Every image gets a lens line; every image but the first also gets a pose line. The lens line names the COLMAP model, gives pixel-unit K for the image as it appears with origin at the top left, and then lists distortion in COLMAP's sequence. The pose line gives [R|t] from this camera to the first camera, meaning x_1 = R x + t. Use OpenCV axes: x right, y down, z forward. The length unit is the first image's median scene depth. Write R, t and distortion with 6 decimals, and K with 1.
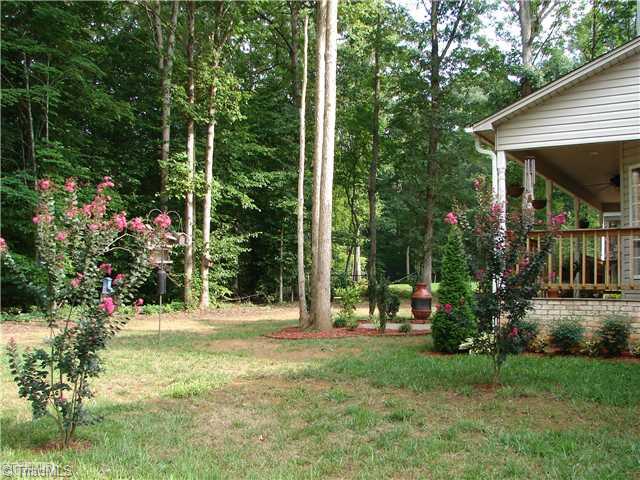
lens RADIAL K [[706.7, 0, 320.2], [0, 706.7, 239.4], [0, 0, 1]] dist [-0.123707, 0.000000]
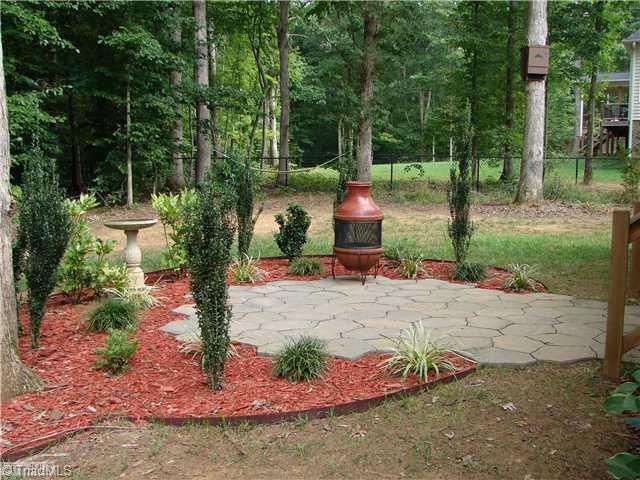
lens RADIAL K [[706.7, 0, 319.7], [0, 706.7, 240.6], [0, 0, 1]] dist [-0.123707, 0.000000]
pose [[0.995799, -0.032072, 0.085771, 0.050480], [0.017317, 0.985714, 0.167534, 0.018285], [-0.089919, -0.165345, 0.982128, 0.345630]]
